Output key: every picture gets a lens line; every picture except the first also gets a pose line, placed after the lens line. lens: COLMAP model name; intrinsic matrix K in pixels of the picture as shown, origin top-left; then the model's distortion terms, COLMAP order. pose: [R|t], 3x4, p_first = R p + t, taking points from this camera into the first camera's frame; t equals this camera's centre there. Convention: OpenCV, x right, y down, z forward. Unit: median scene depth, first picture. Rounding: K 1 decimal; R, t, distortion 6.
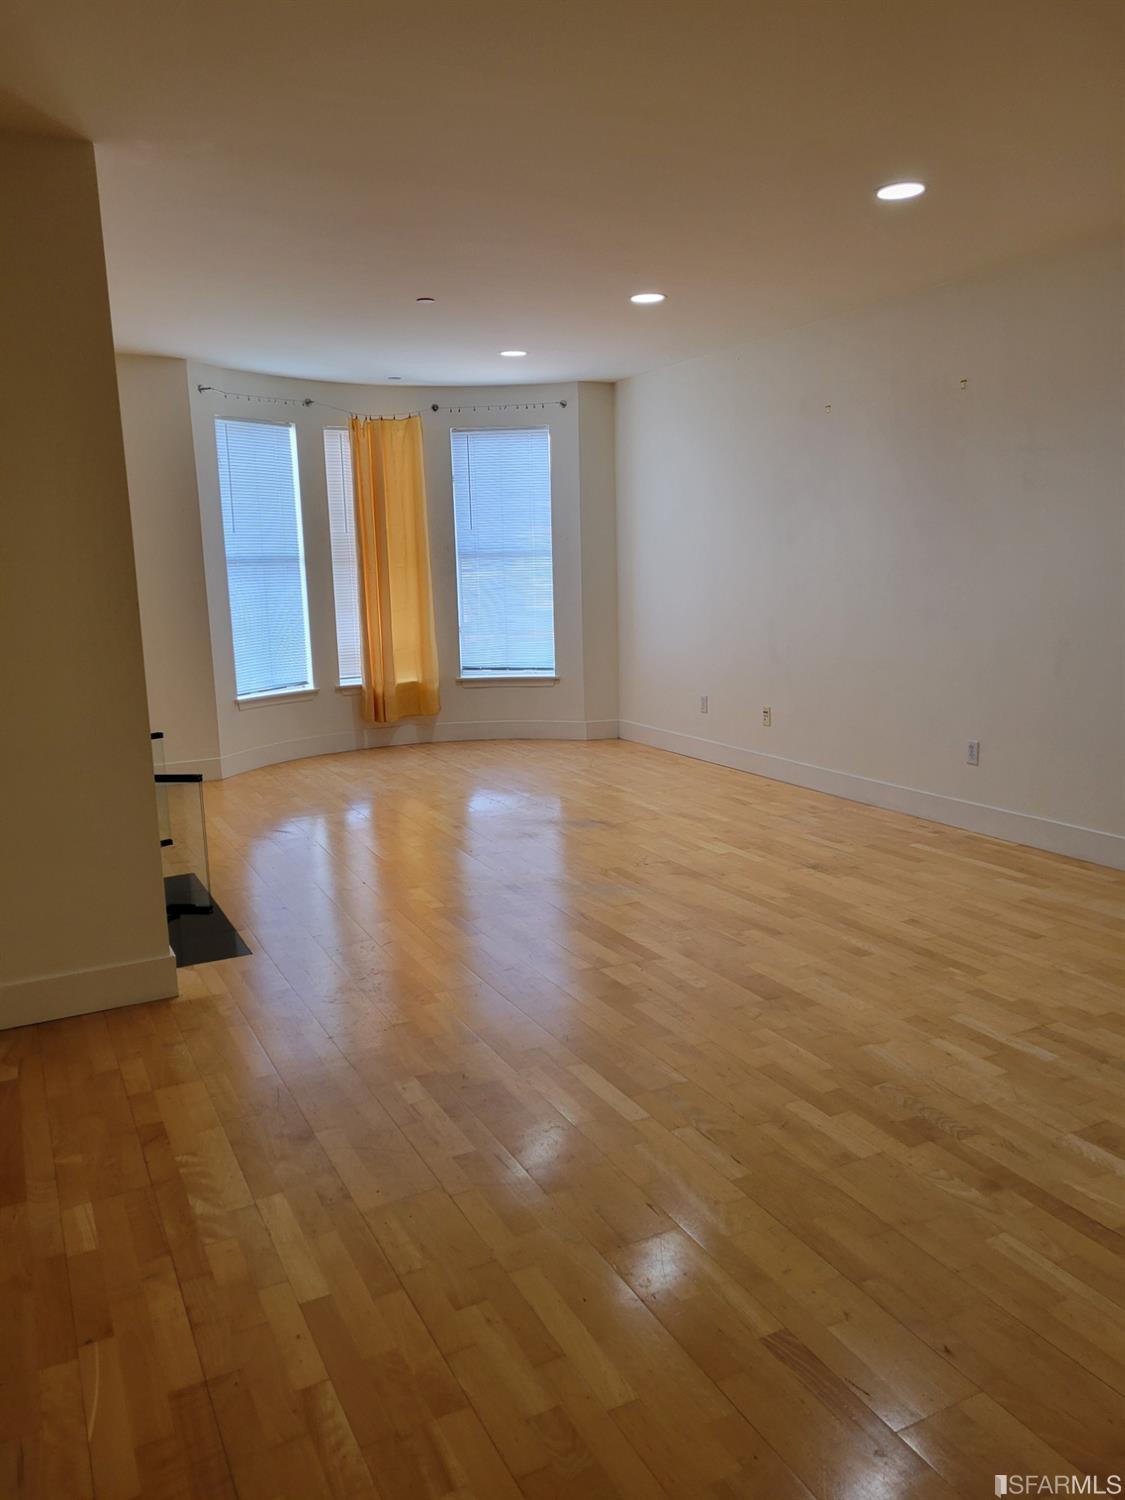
lens RADIAL K [[1114.5, 0, 562.3], [0, 1114.5, 773.0], [0, 0, 1]] dist [0.064498, -0.047864]
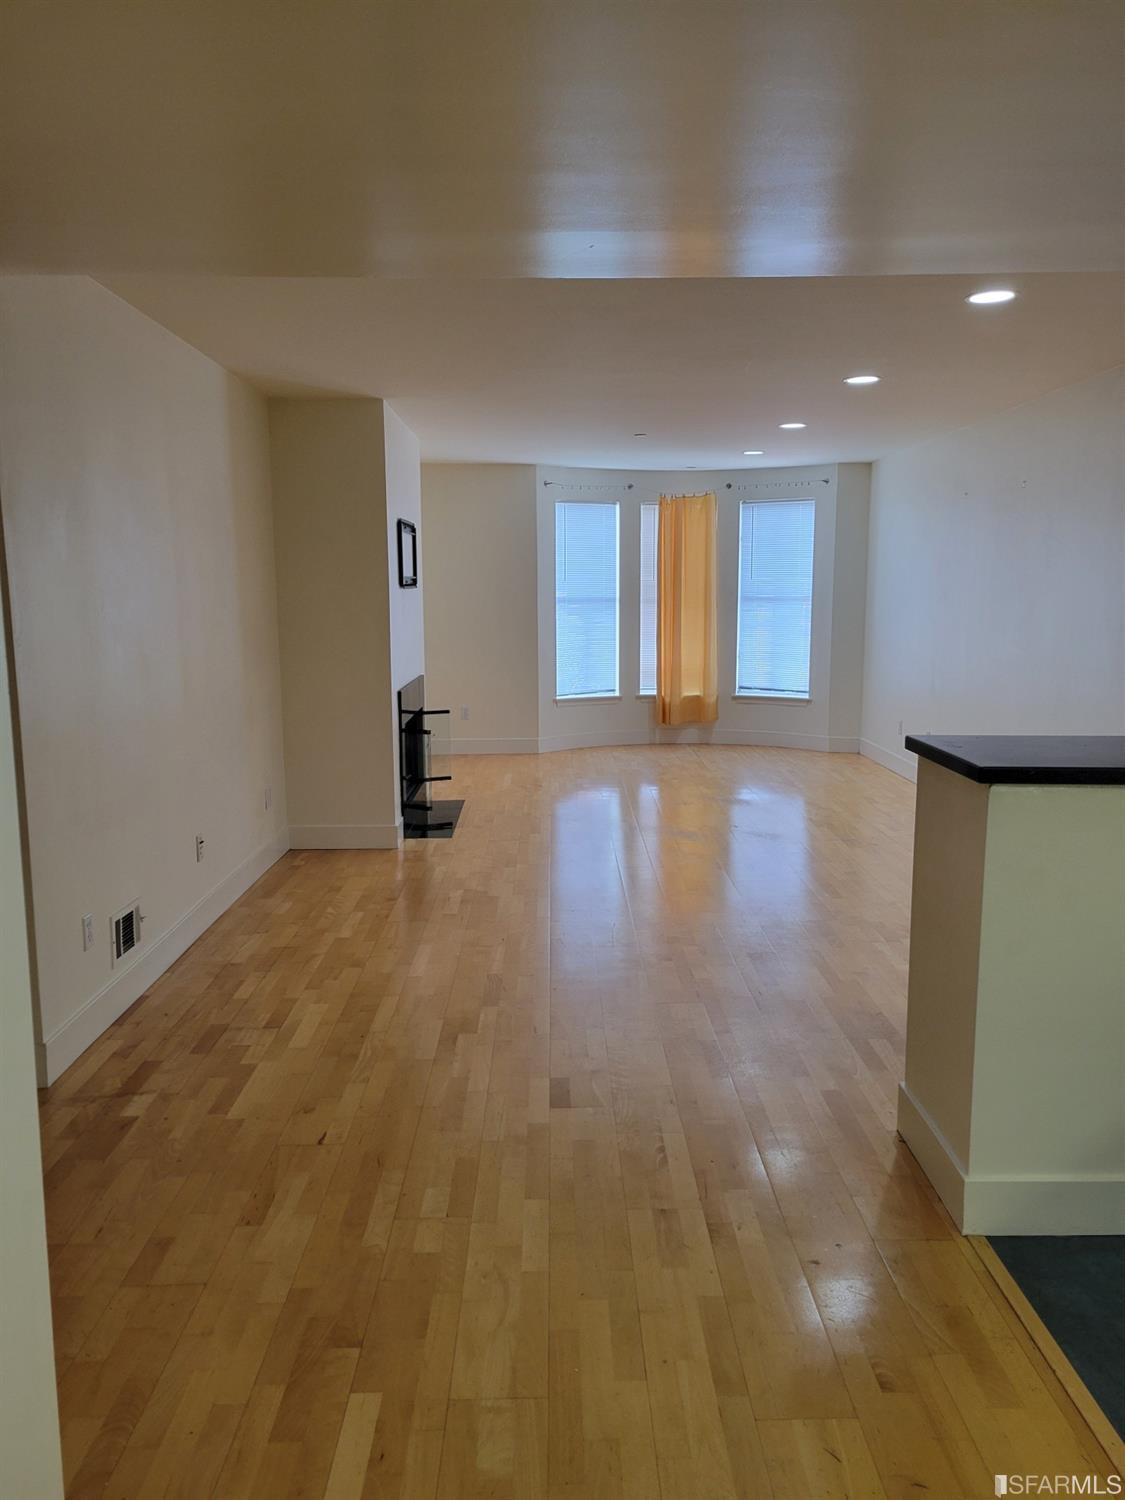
lens RADIAL K [[1114.5, 0, 562.3], [0, 1114.5, 773.0], [0, 0, 1]] dist [0.064498, -0.047864]
pose [[0.896811, 0.095105, -0.432071, 0.302087], [-0.104028, 0.994570, 0.002998, 0.020485], [0.430010, 0.042258, 0.901835, -0.234205]]
